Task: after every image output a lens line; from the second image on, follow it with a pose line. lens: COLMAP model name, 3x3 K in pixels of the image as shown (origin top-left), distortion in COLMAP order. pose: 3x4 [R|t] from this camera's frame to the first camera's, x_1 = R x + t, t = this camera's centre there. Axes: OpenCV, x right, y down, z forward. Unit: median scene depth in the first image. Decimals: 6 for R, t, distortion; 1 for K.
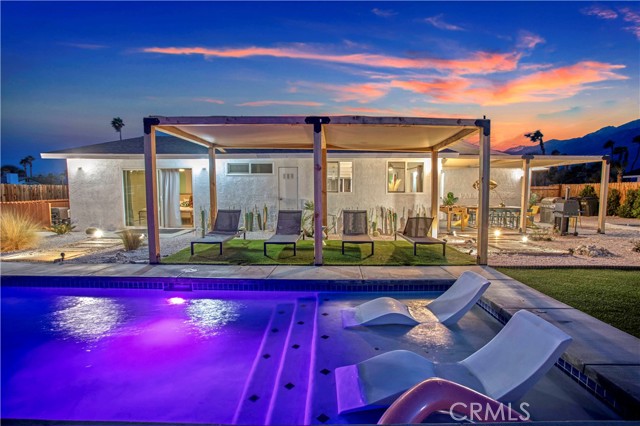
lens RADIAL K [[326.0, 0, 323.5], [0, 326.0, 214.1], [0, 0, 1]] dist [-0.032445, 0.001012]
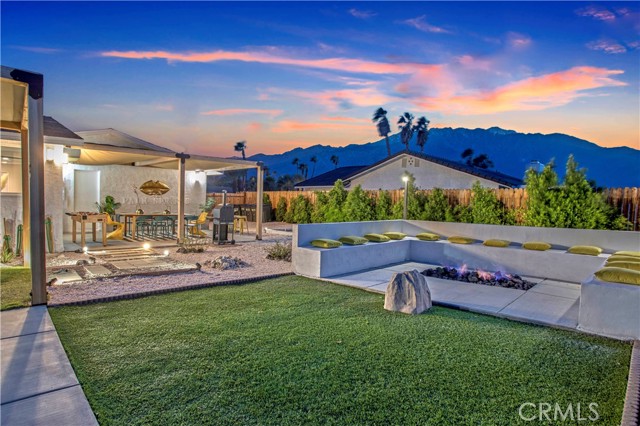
lens RADIAL K [[326.0, 0, 323.5], [0, 326.0, 214.1], [0, 0, 1]] dist [-0.032445, 0.001012]
pose [[0.727847, -0.005671, 0.685716, 0.320632], [0.023598, 0.999581, -0.016781, 0.002440], [-0.685333, 0.028396, 0.727676, 0.114721]]
